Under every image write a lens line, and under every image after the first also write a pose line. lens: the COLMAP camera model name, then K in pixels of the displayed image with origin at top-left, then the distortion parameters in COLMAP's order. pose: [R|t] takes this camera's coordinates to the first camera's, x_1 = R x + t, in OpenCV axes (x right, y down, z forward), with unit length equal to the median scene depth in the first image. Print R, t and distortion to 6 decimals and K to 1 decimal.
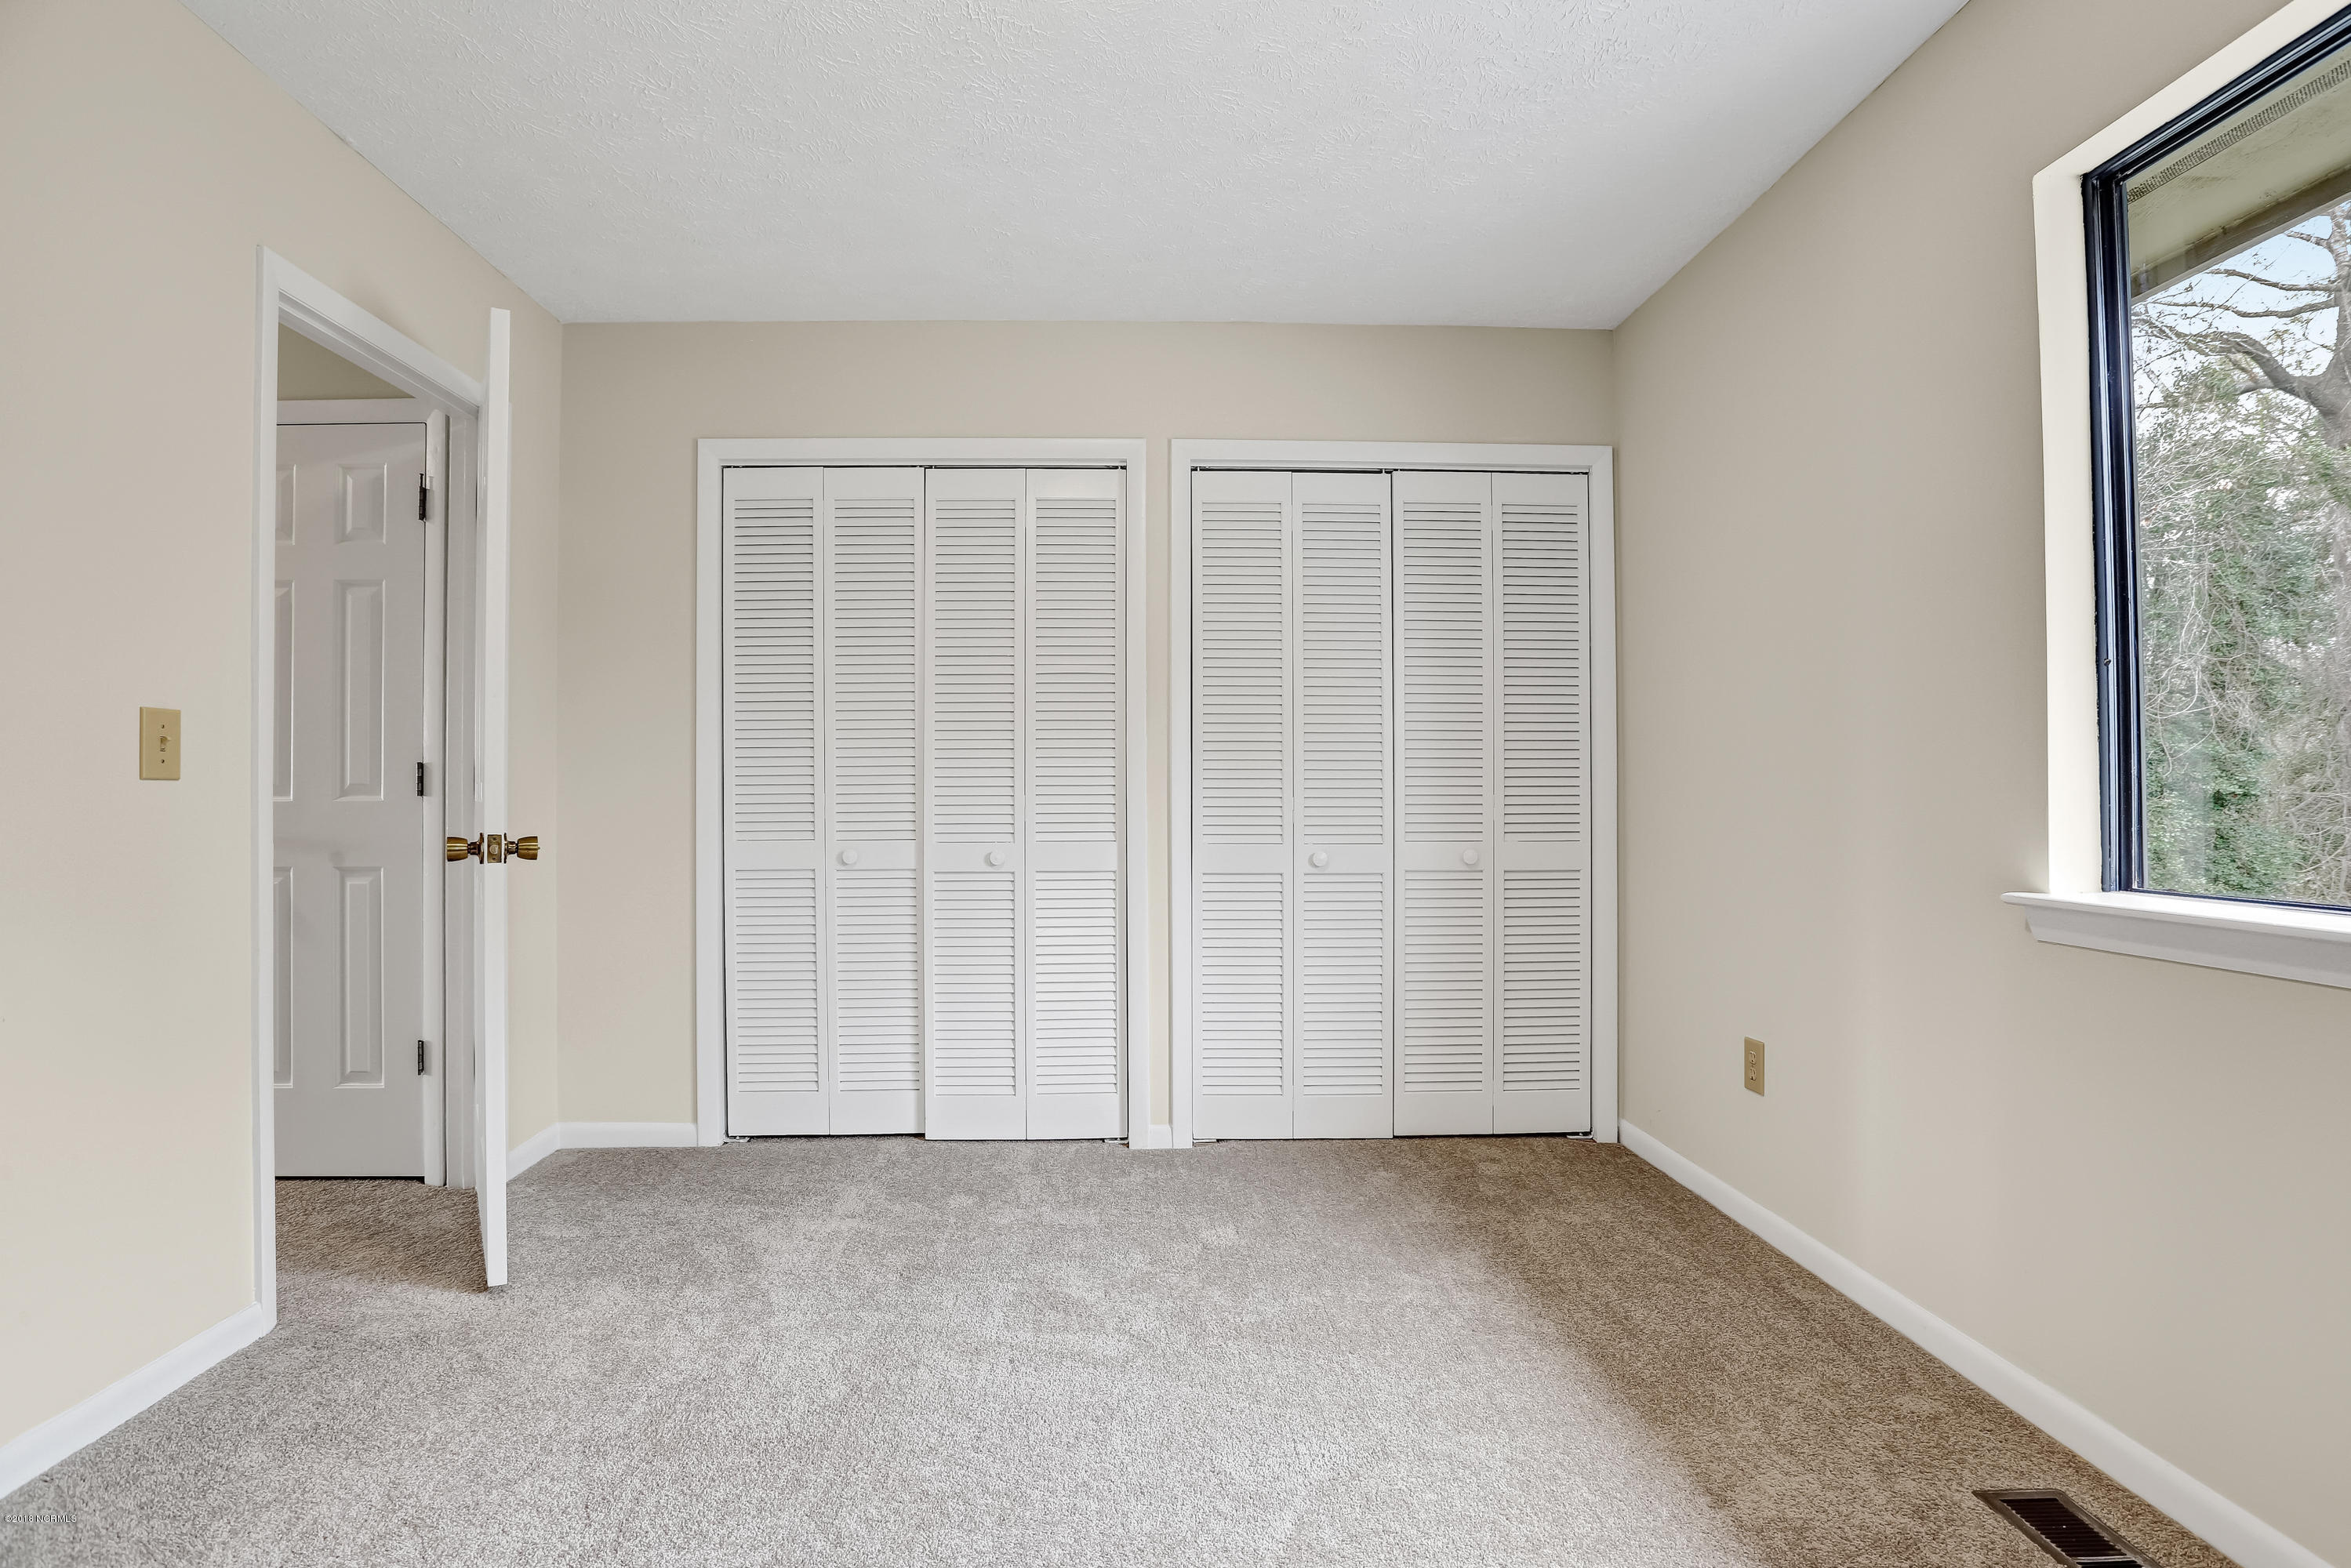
lens RADIAL K [[1078.4, 0, 1186.9], [0, 1078.4, 787.1], [0, 0, 1]] dist [-0.060282, 0.020793]
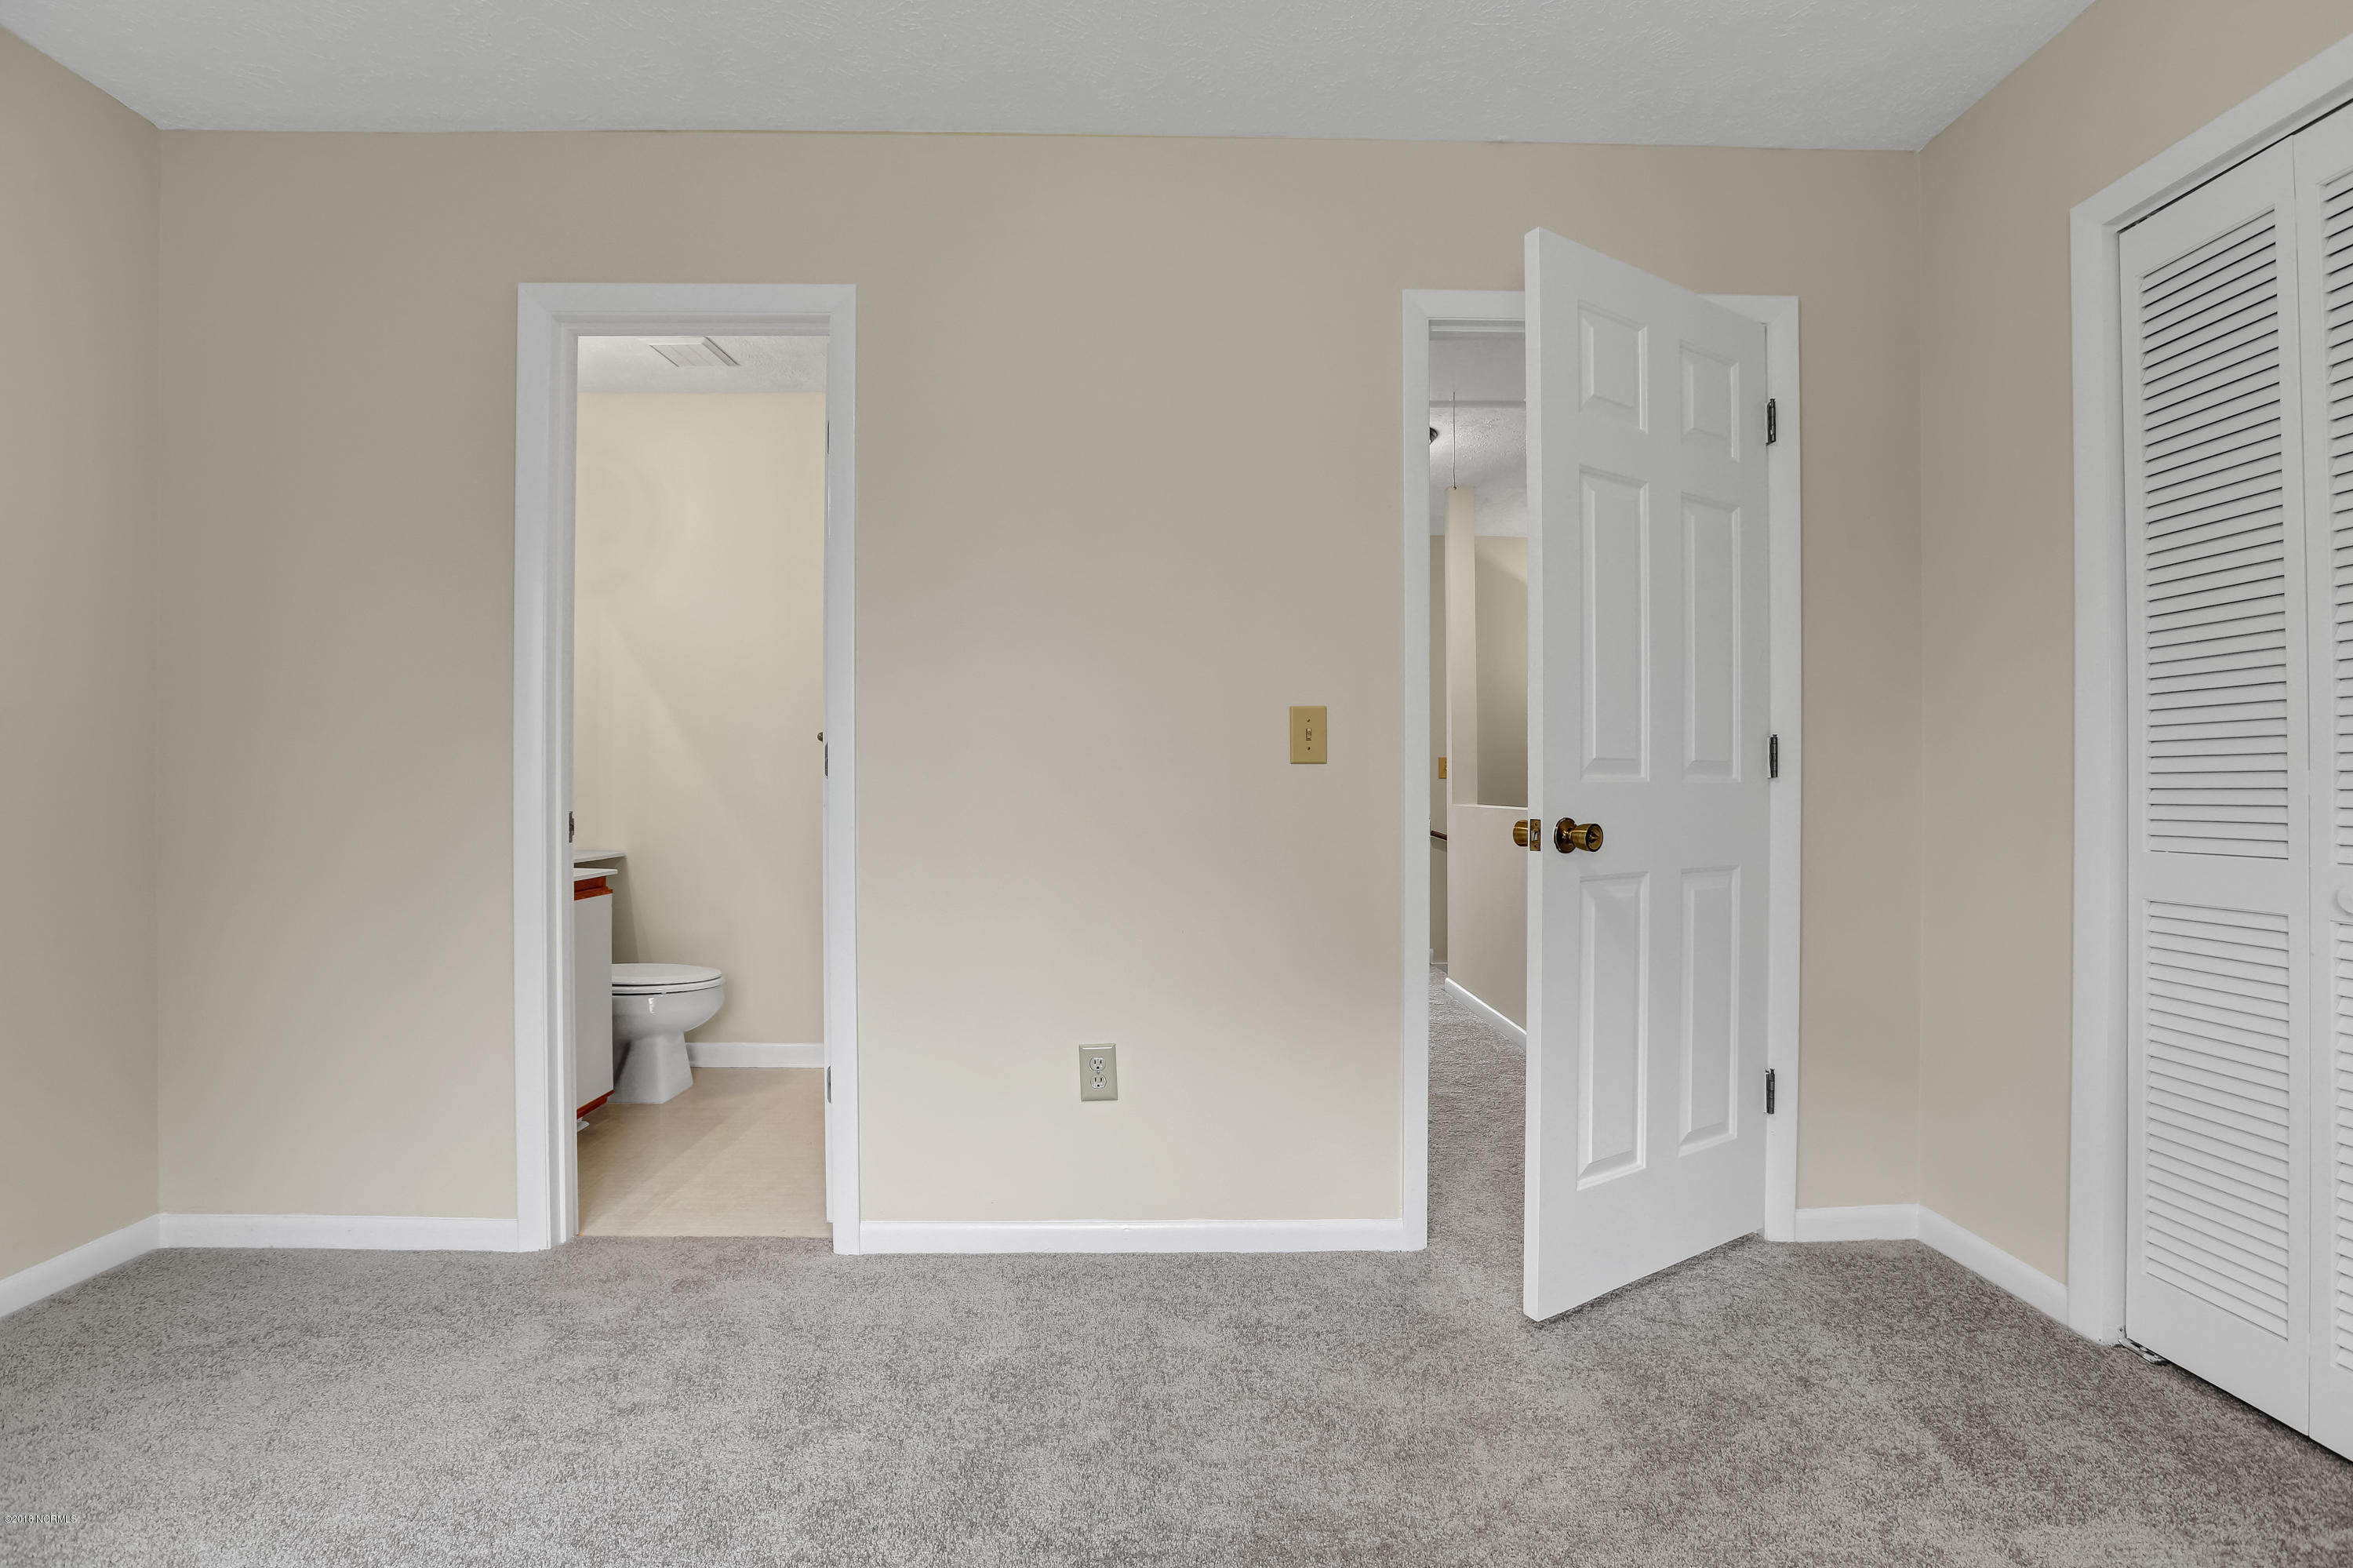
lens RADIAL K [[1079.5, 0, 1187.9], [0, 1079.5, 787.1], [0, 0, 1]] dist [-0.060282, 0.020793]
pose [[-0.023824, 0.004424, -0.999706, 0.249656], [0.007068, 0.999966, 0.004257, 0.011802], [0.999691, -0.006964, -0.023854, 0.700109]]
